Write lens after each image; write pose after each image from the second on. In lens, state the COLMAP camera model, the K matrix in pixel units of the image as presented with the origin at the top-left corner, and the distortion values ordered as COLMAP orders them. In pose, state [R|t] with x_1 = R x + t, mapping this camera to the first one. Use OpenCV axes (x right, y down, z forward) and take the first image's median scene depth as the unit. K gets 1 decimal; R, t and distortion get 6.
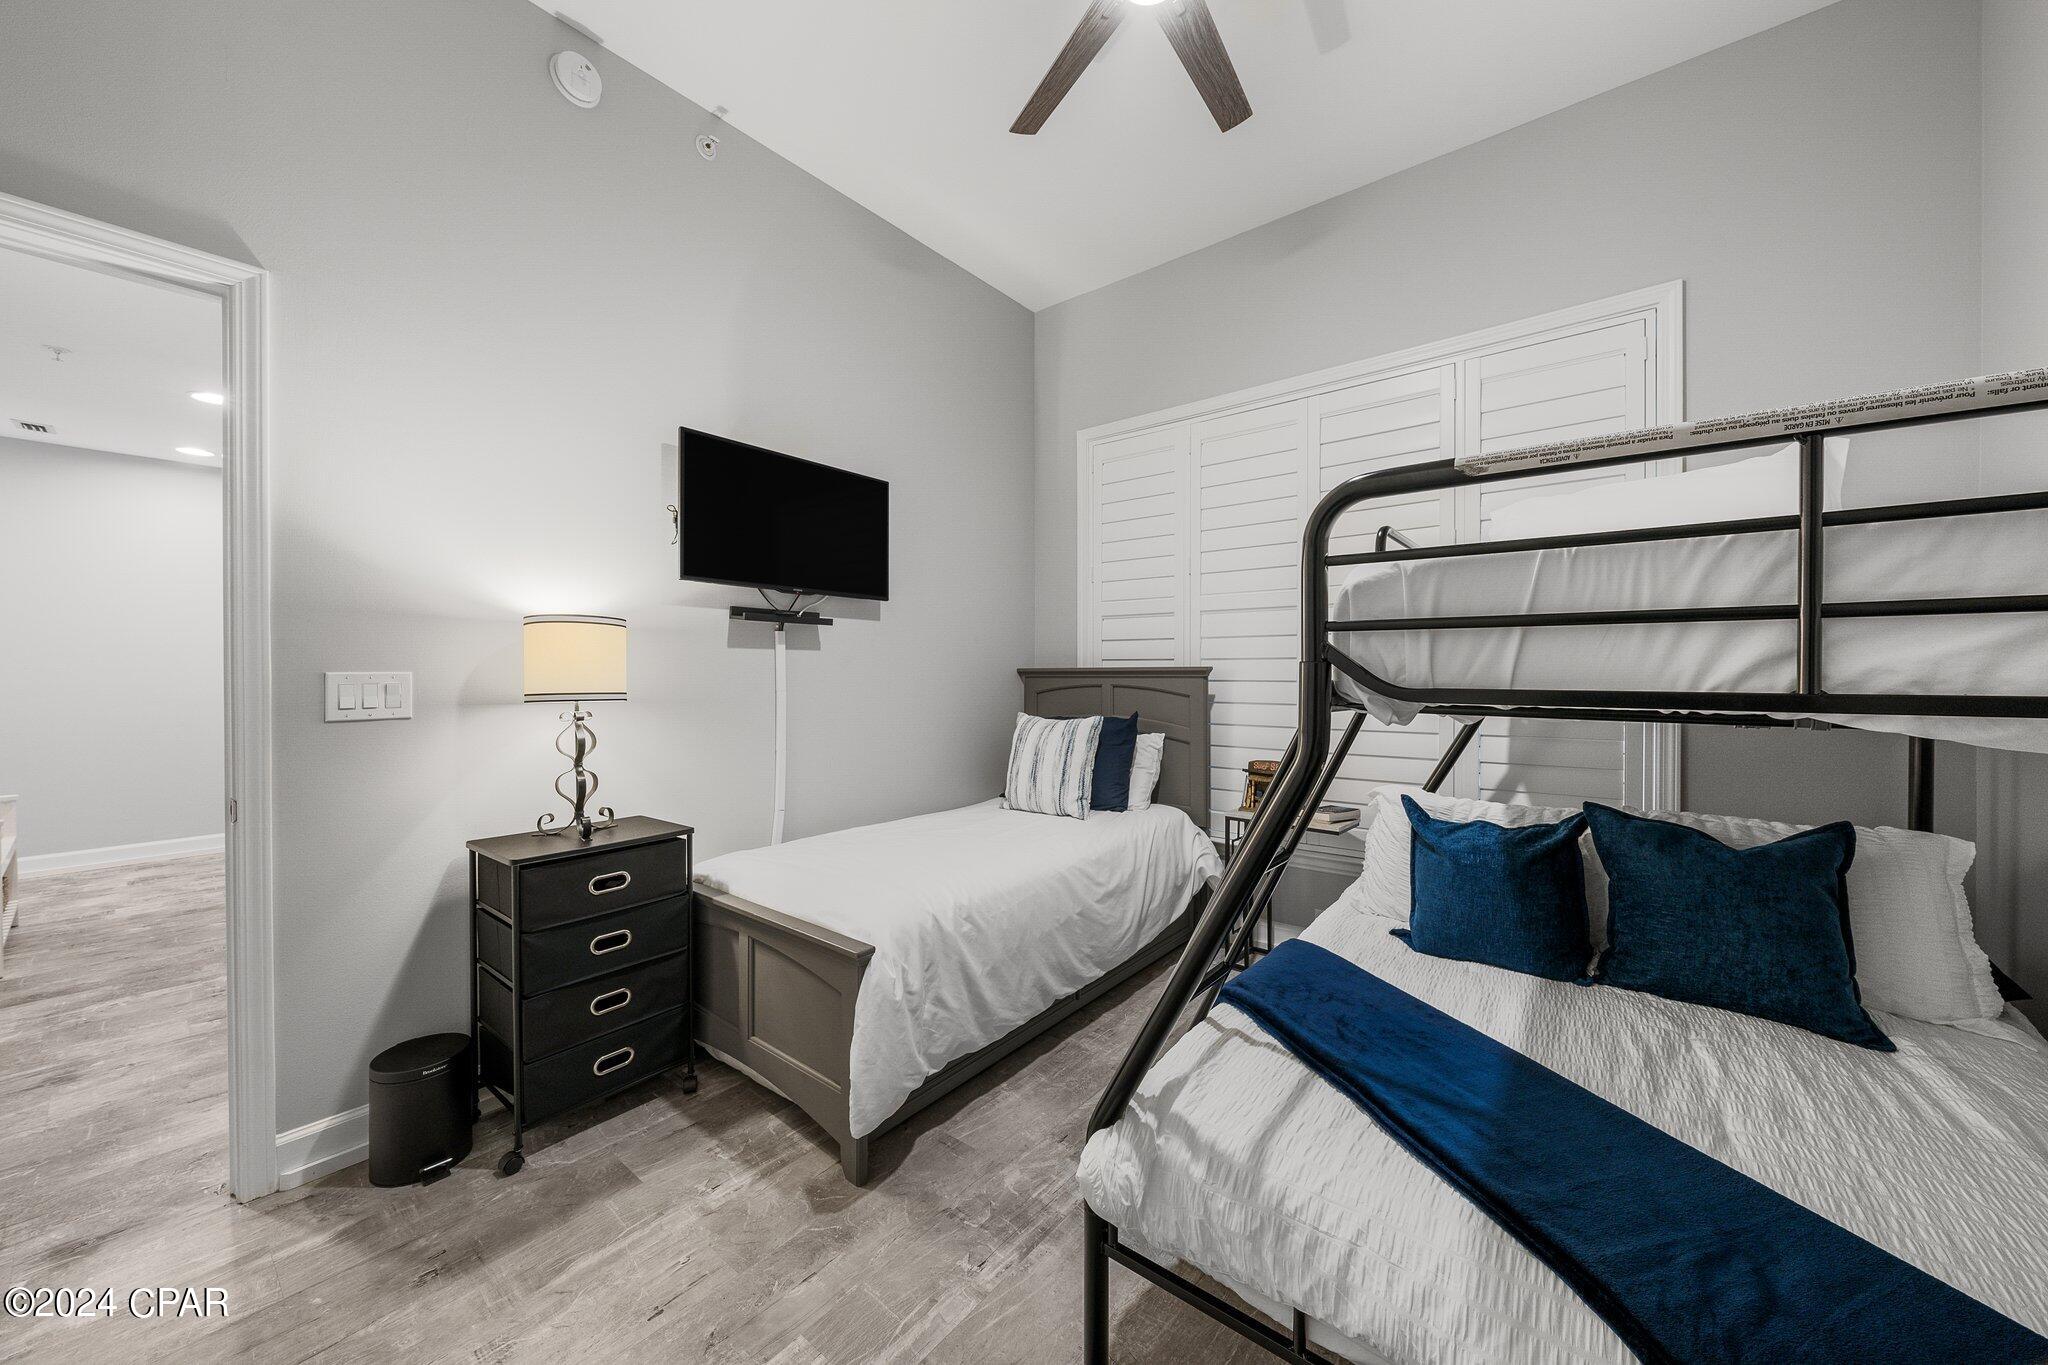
lens RADIAL K [[750.7, 0, 1030.7], [0, 750.7, 679.5], [0, 0, 1]] dist [0.000464, 0.000045]
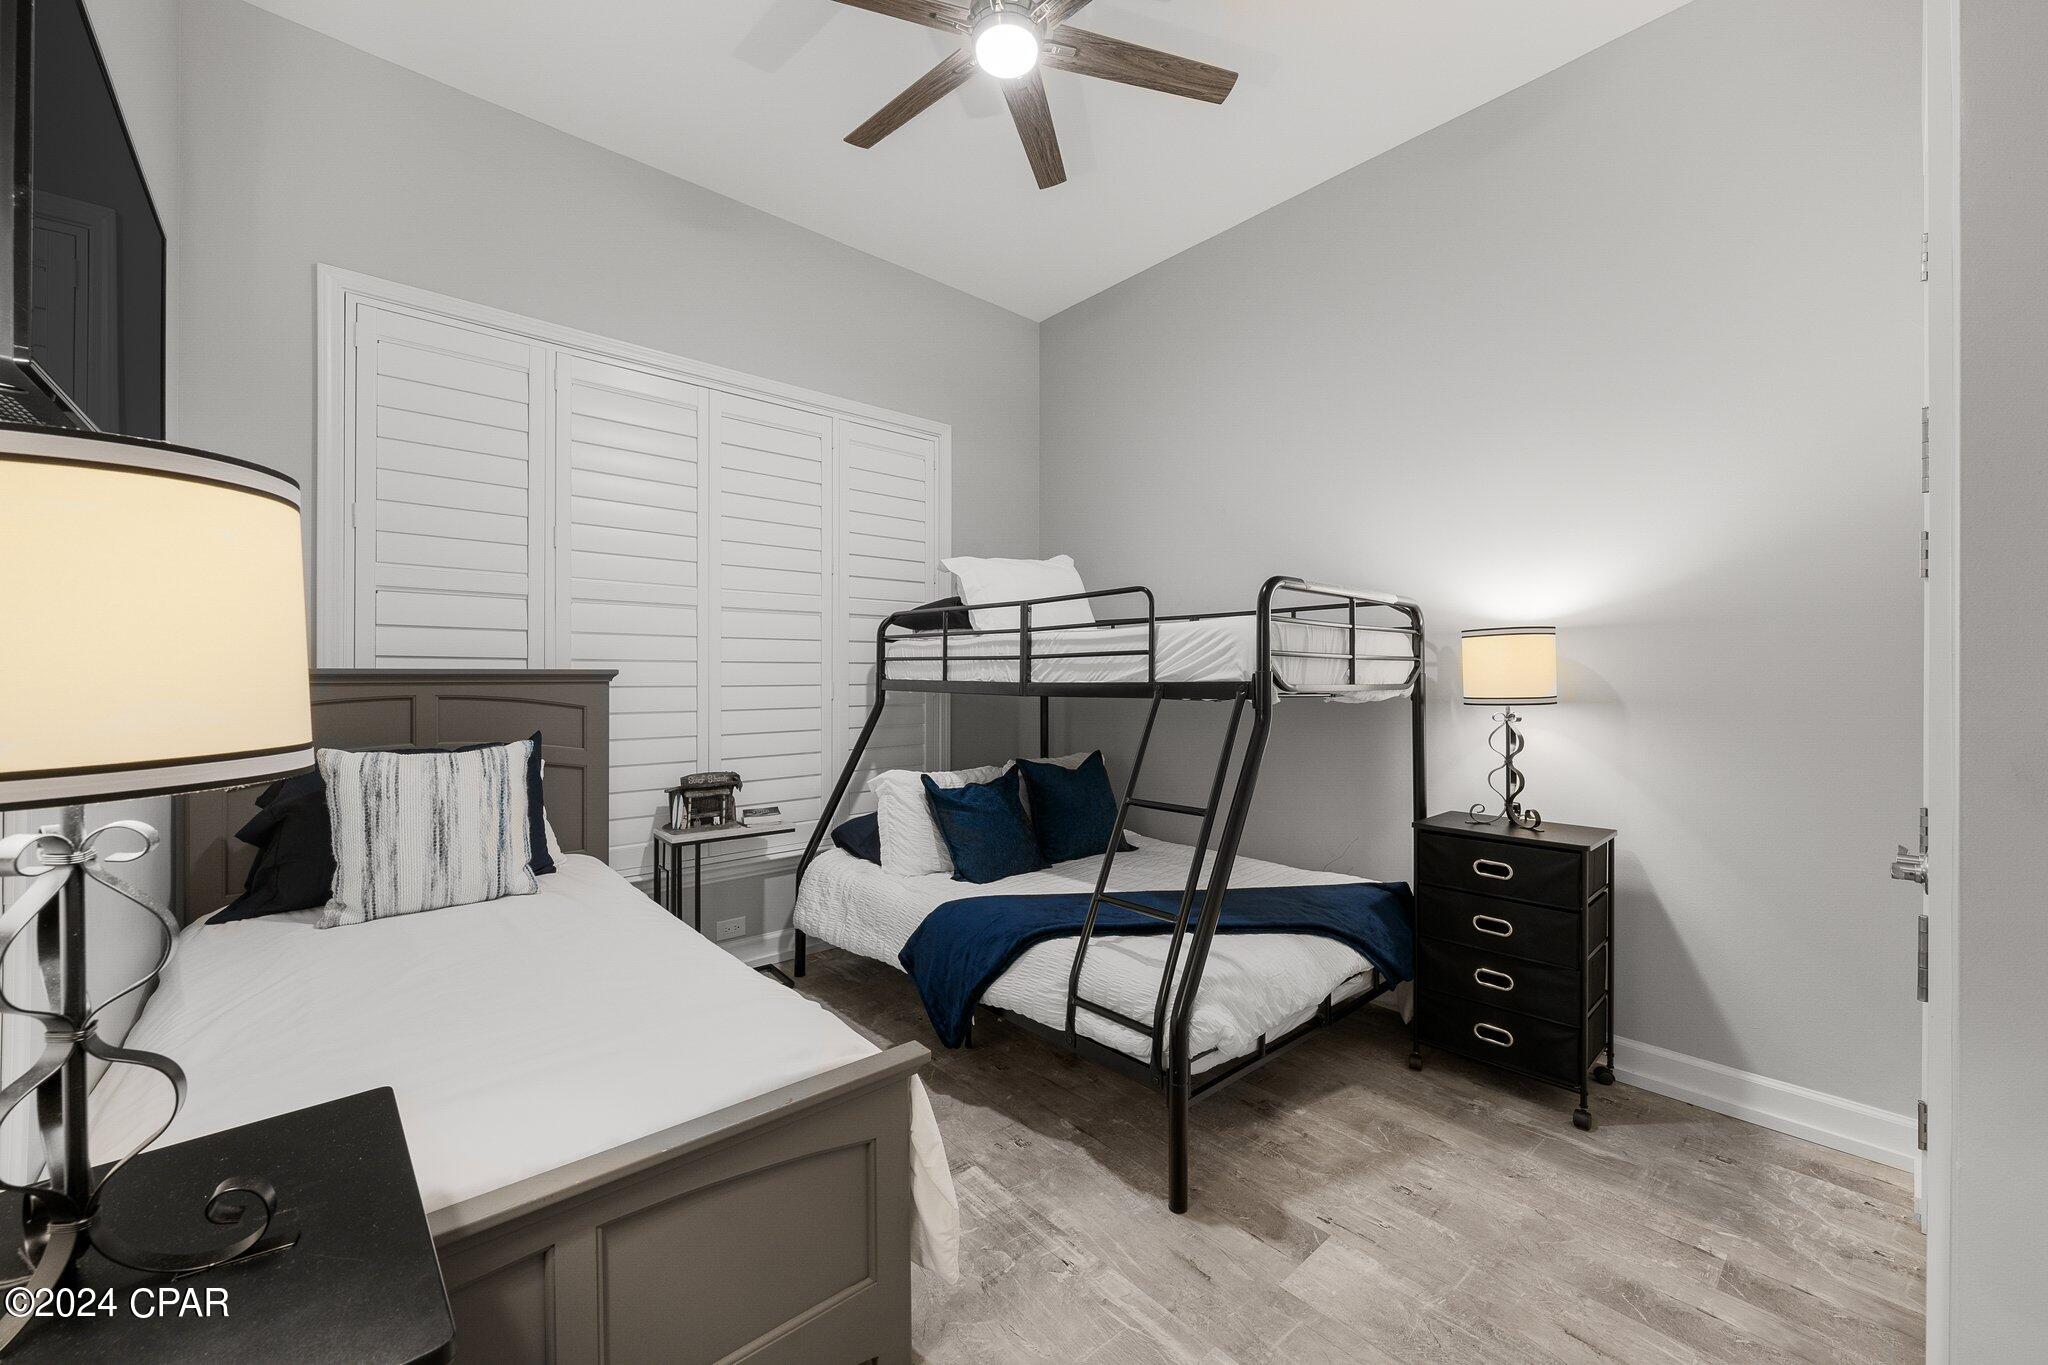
lens RADIAL K [[801.2, 0, 1030.6], [0, 801.2, 678.1], [0, 0, 1]] dist [-0.000500, -0.000006]
pose [[0.151539, -0.000972, 0.988451, -0.826947], [0.009813, 0.999952, -0.000521, -0.004117], [-0.988403, 0.009779, 0.151541, 0.638629]]
